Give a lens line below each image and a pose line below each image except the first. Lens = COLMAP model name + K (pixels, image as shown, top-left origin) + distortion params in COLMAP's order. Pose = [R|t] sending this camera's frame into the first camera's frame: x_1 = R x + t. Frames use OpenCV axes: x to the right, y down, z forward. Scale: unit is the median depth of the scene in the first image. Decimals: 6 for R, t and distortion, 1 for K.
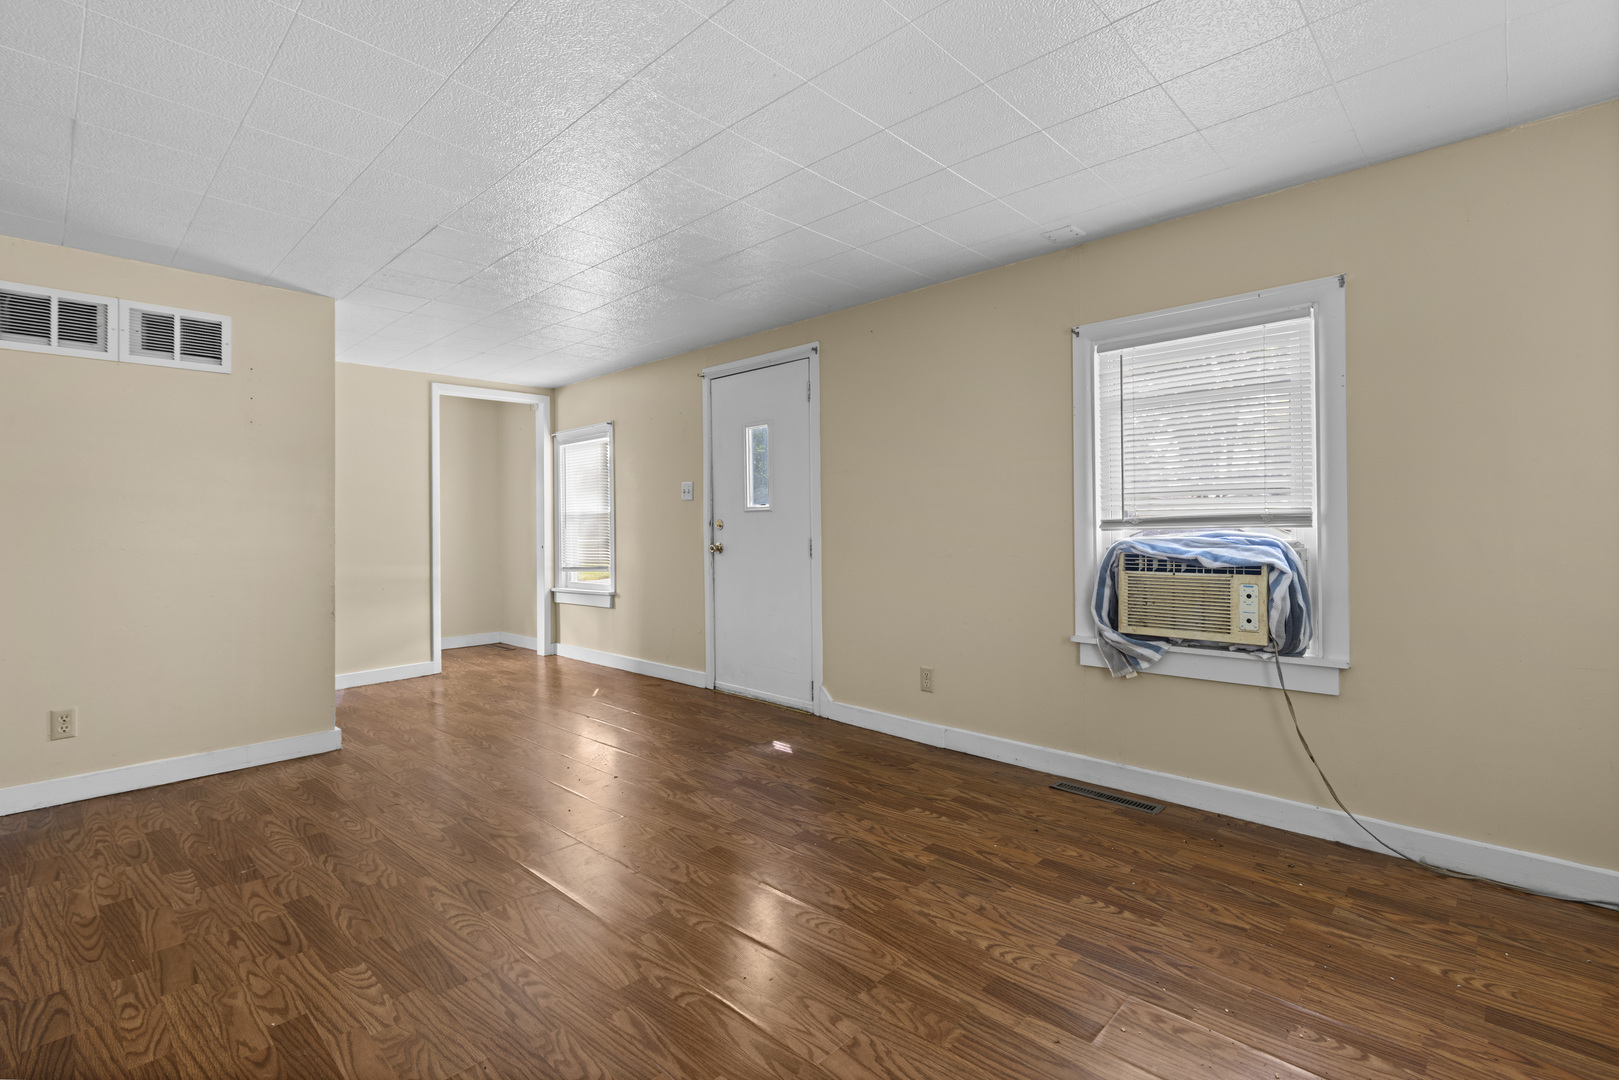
lens RADIAL K [[738.4, 0, 805.7], [0, 738.4, 522.8], [0, 0, 1]] dist [0.004344, -0.001428]
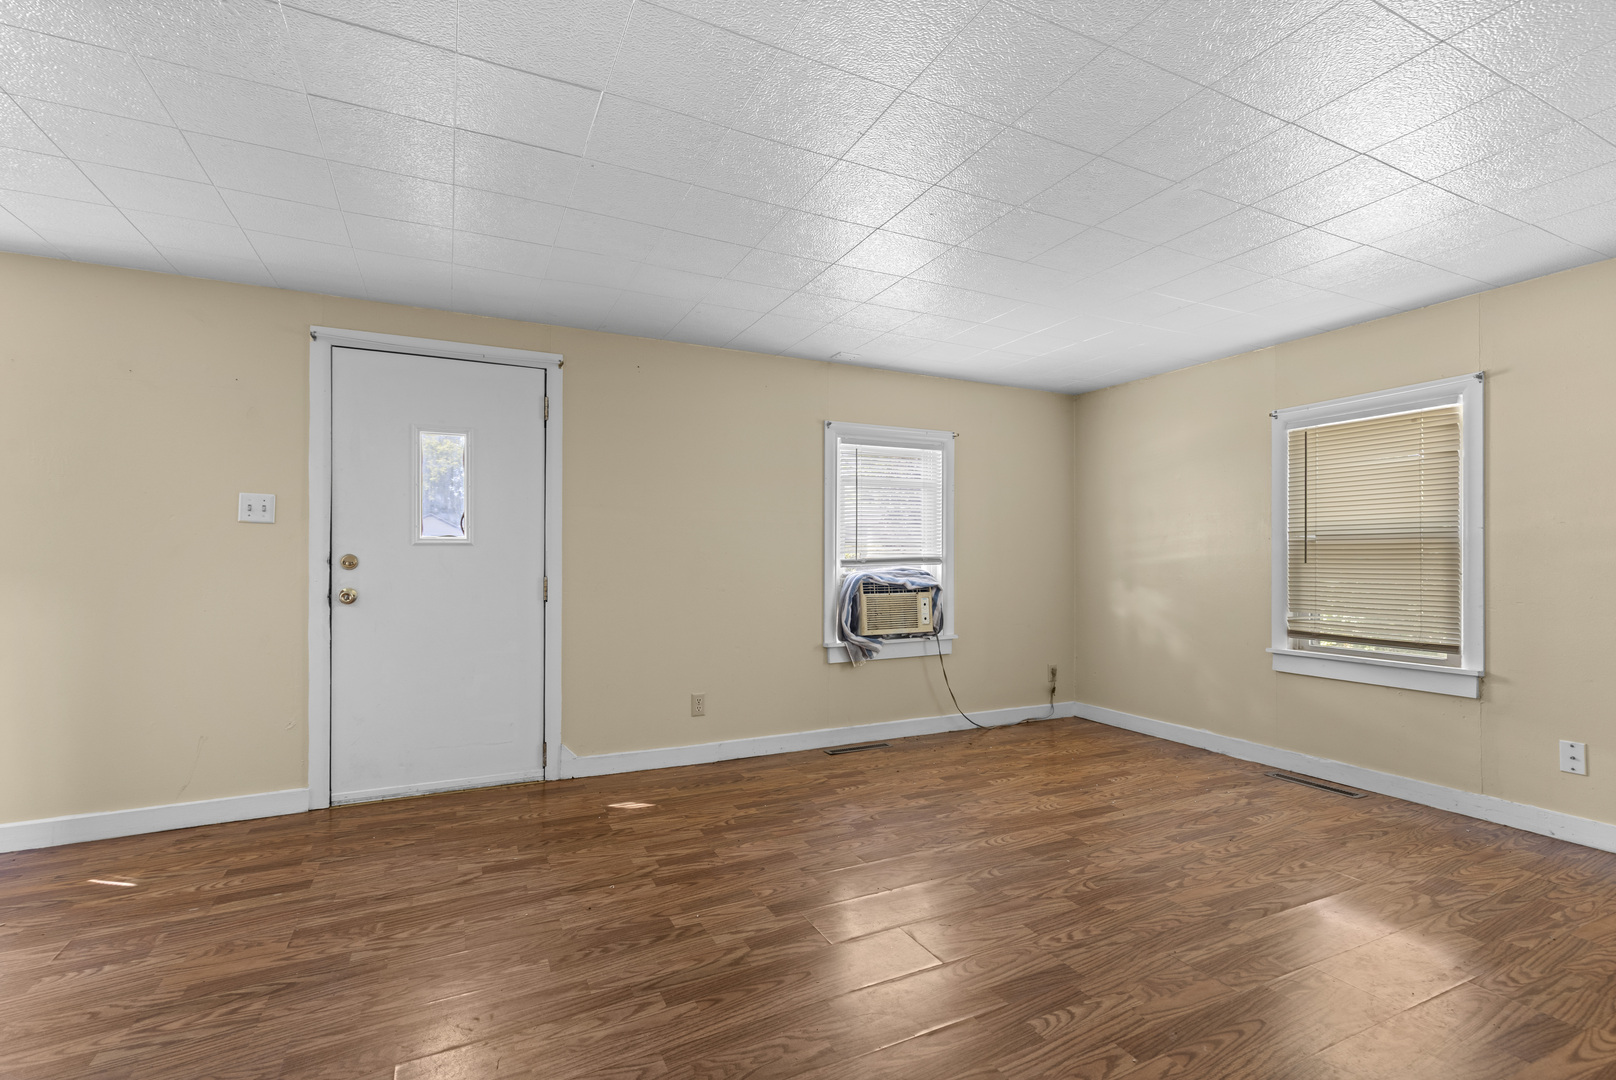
lens RADIAL K [[737.1, 0, 806.1], [0, 737.1, 557.1], [0, 0, 1]] dist [0.004344, -0.001428]
pose [[0.344540, 0.009592, 0.938723, -1.030937], [-0.004005, 0.999954, -0.008748, 0.003925], [-0.938763, -0.000745, 0.344563, 0.609187]]
